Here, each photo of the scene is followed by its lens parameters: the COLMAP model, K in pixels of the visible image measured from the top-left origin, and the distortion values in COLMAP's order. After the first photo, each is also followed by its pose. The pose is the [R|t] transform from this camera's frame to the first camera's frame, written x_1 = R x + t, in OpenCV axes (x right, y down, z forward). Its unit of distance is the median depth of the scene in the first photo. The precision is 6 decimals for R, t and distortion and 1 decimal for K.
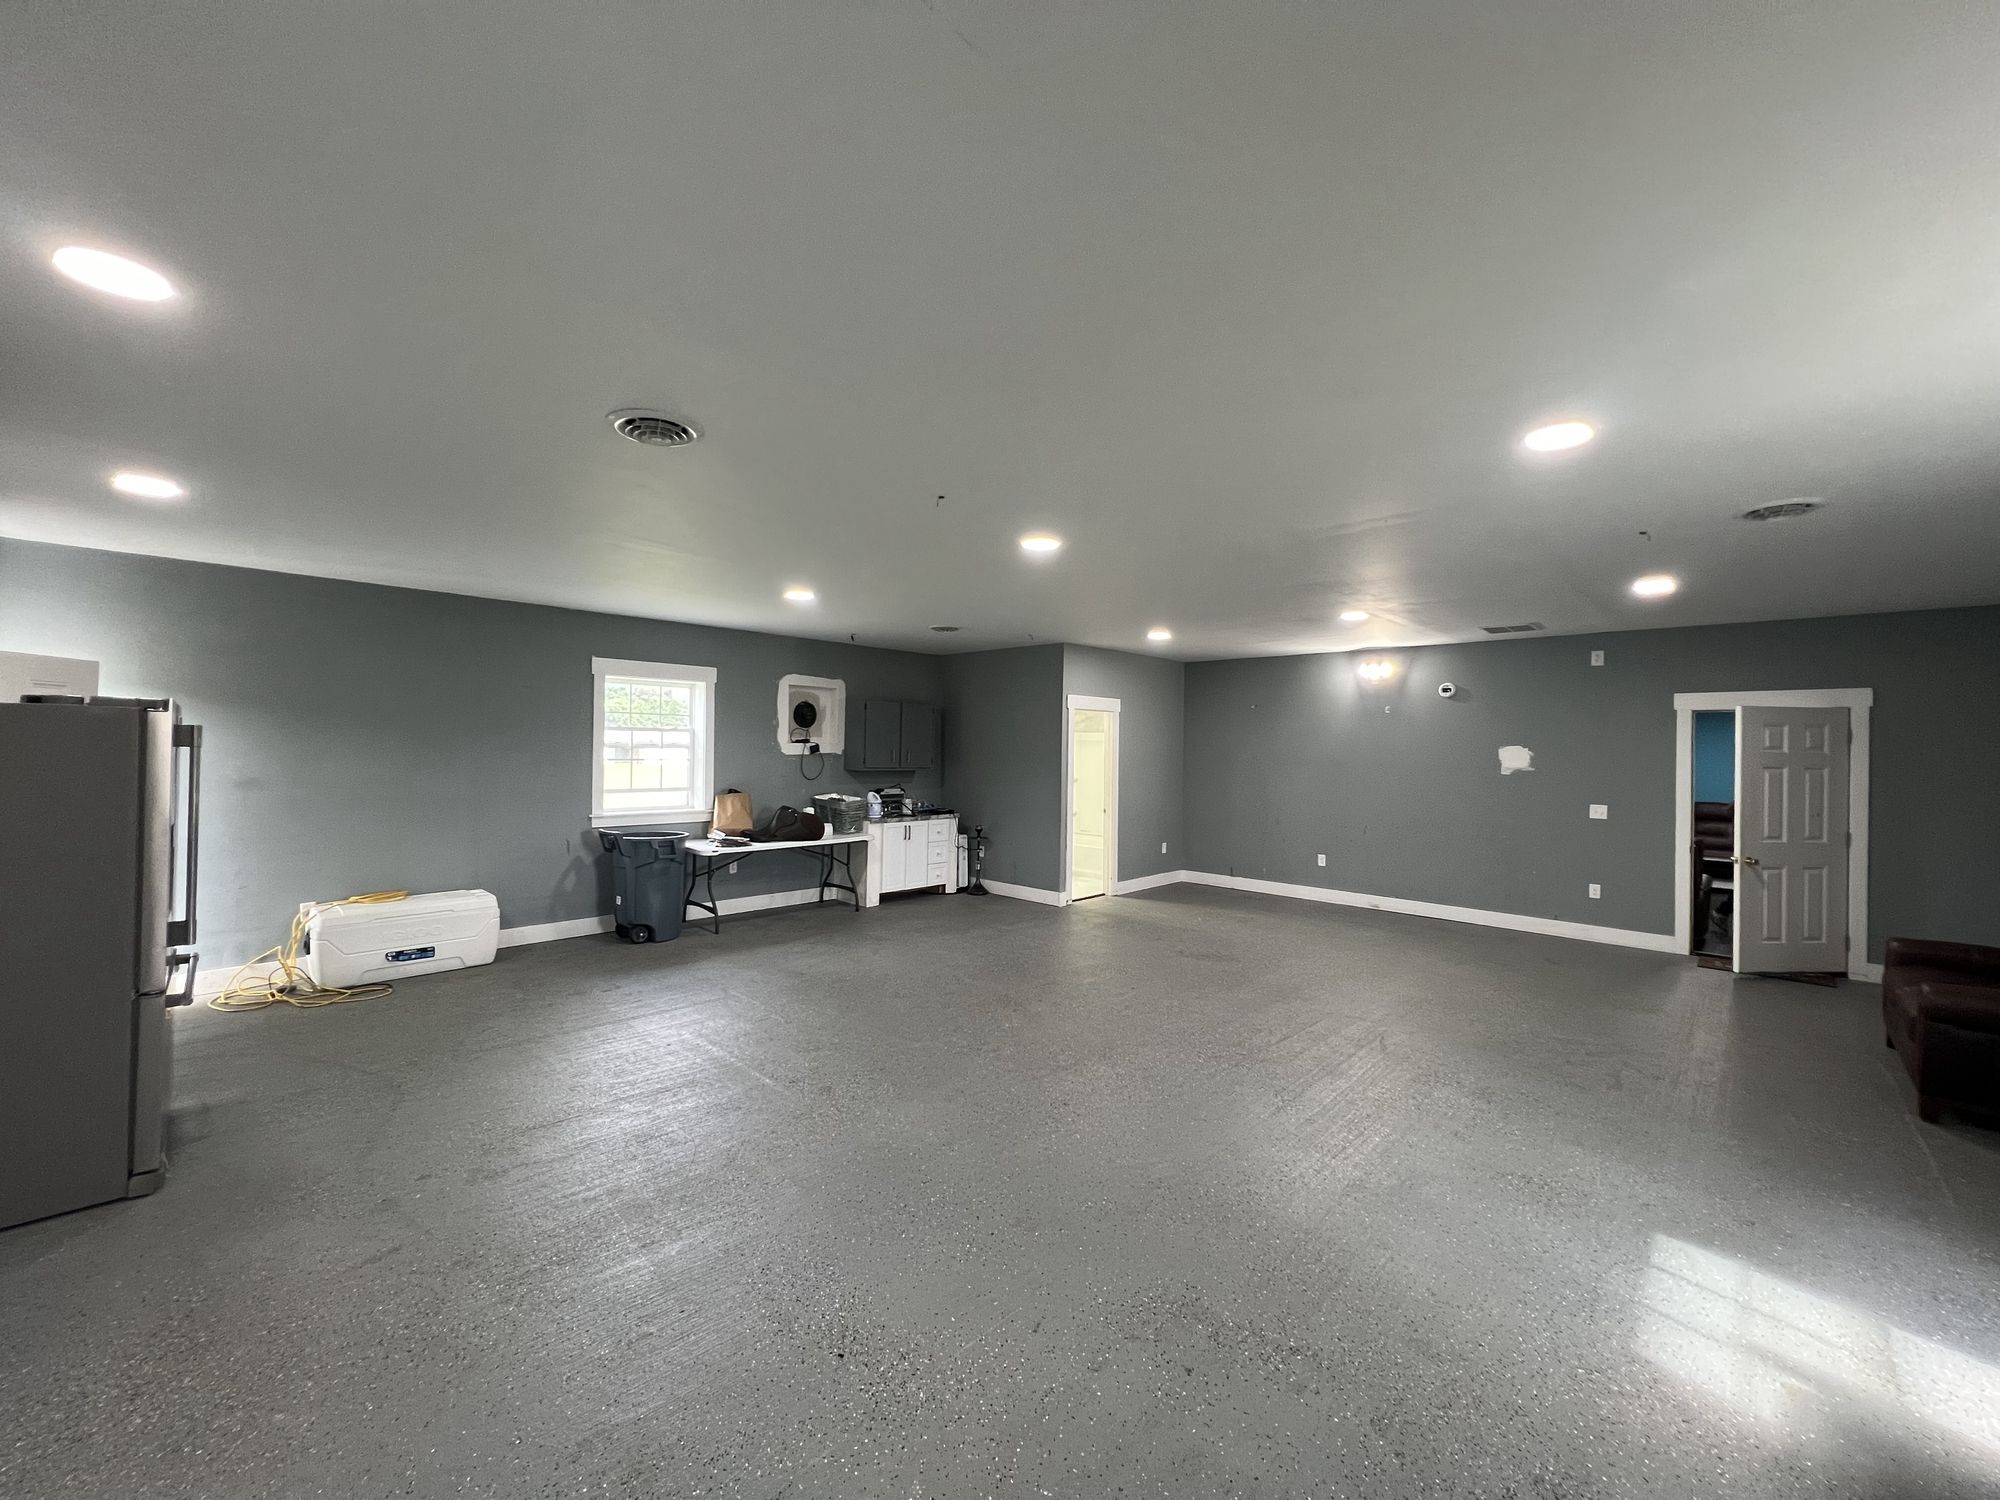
lens RADIAL K [[804.9, 0, 998.4], [0, 804.9, 745.7], [0, 0, 1]] dist [-0.000621, 0.000035]
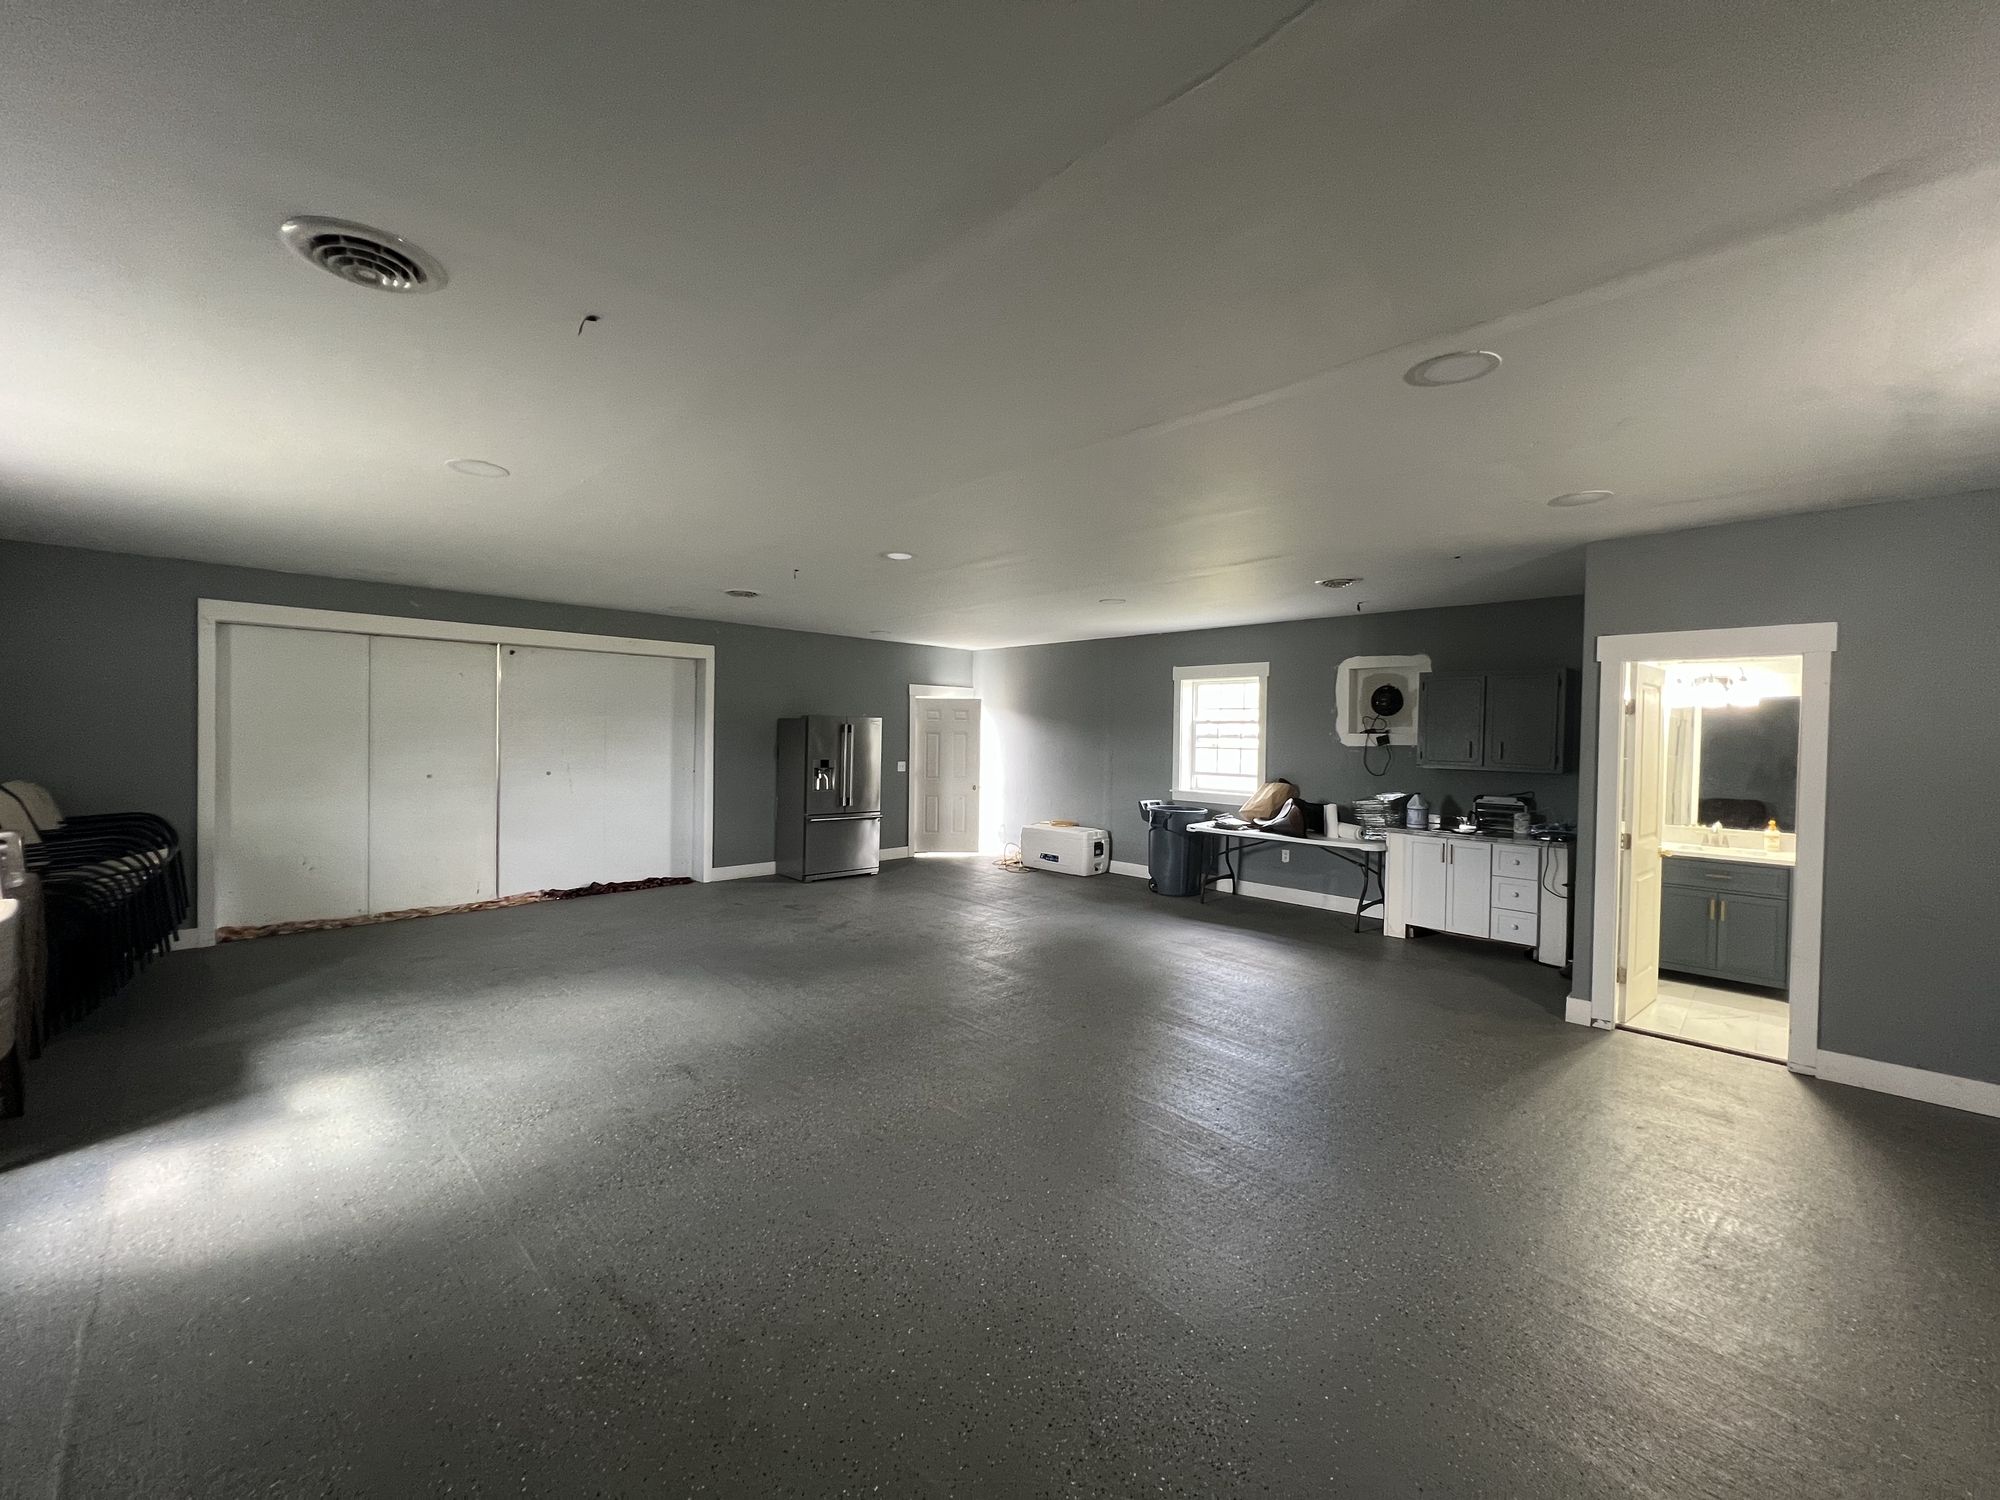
lens RADIAL K [[804.9, 0, 998.4], [0, 804.9, 745.7], [0, 0, 1]] dist [-0.000621, 0.000035]
pose [[-0.045121, -0.003221, -0.998976, 0.712547], [-0.014377, 0.999893, -0.002575, 0.020214], [0.998878, 0.014246, -0.045162, 0.698898]]
